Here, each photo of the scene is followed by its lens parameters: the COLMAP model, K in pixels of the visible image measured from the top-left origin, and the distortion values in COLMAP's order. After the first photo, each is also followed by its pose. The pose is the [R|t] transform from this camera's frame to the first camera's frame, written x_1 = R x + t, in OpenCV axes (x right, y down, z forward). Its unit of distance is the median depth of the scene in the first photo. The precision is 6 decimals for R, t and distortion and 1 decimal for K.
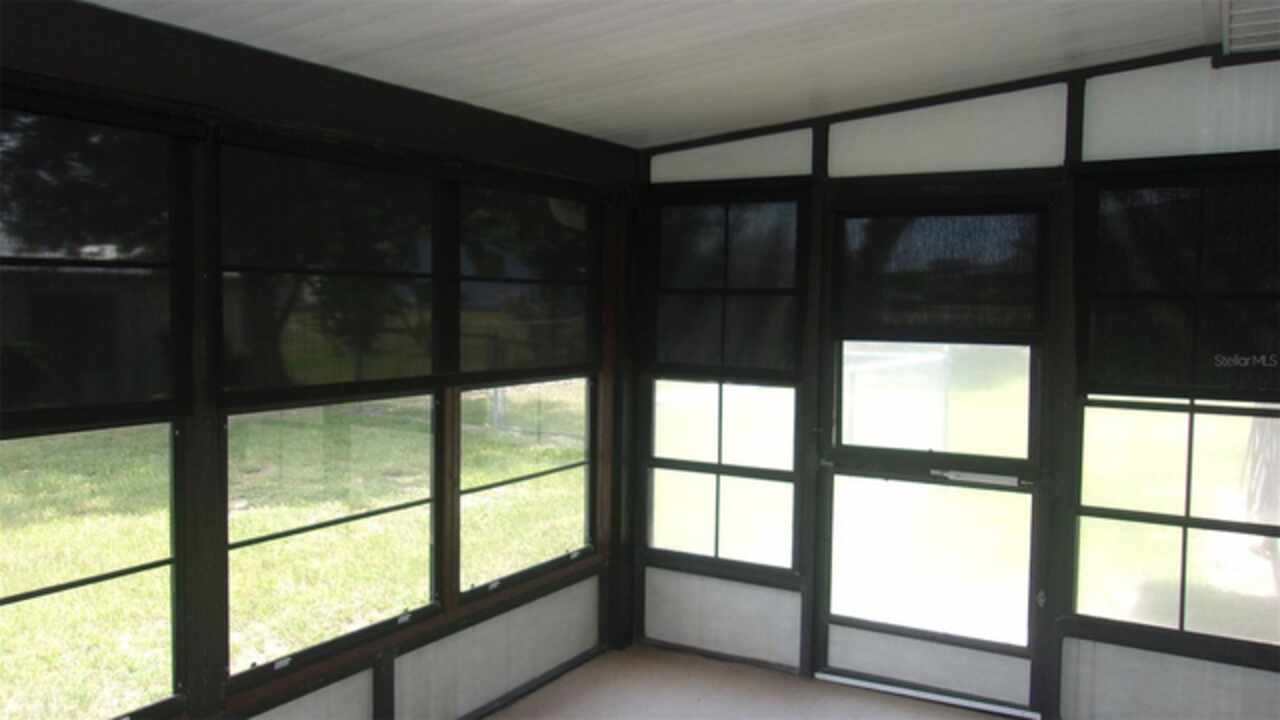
lens RADIAL K [[1052.4, 0, 641.5], [0, 1052.4, 367.6], [0, 0, 1]] dist [0.007741, 0.004808]
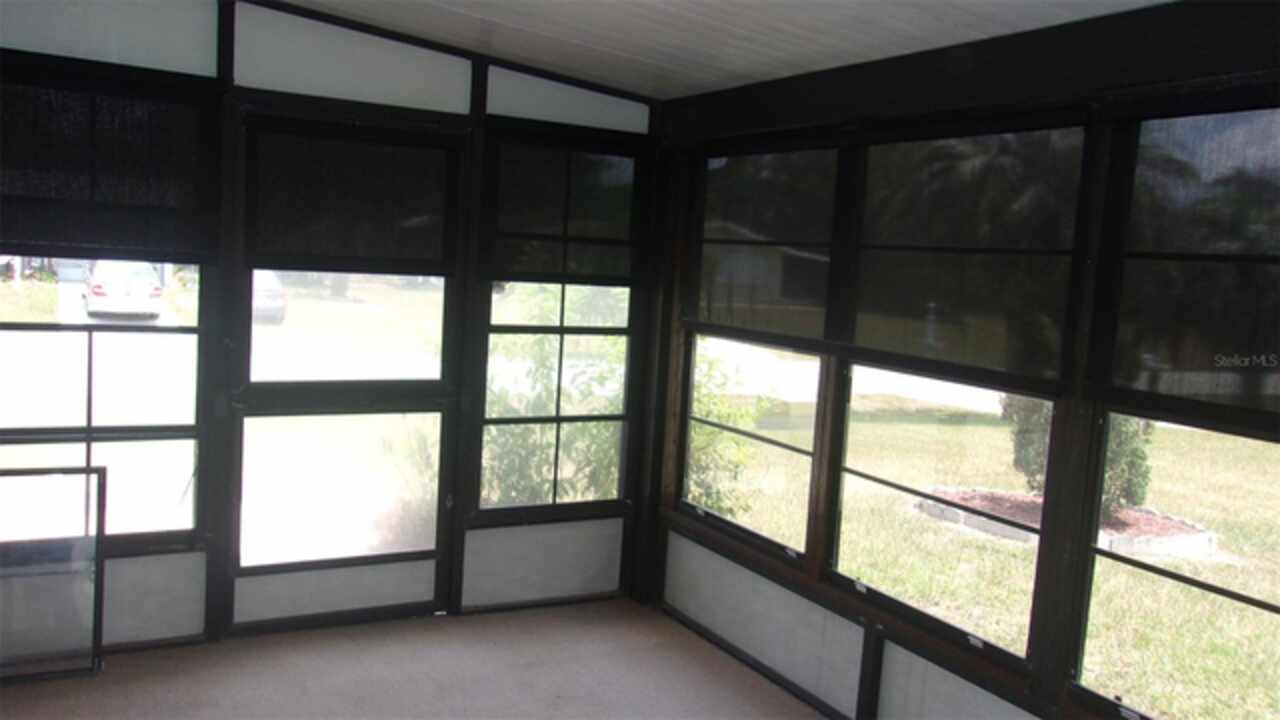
lens RADIAL K [[1052.4, 0, 641.5], [0, 1052.4, 367.6], [0, 0, 1]] dist [0.007741, 0.004808]
pose [[0.526961, -0.076367, 0.846452, -0.415268], [0.004648, 0.996199, 0.086984, -0.019507], [-0.849877, -0.041903, 0.525313, 0.226039]]
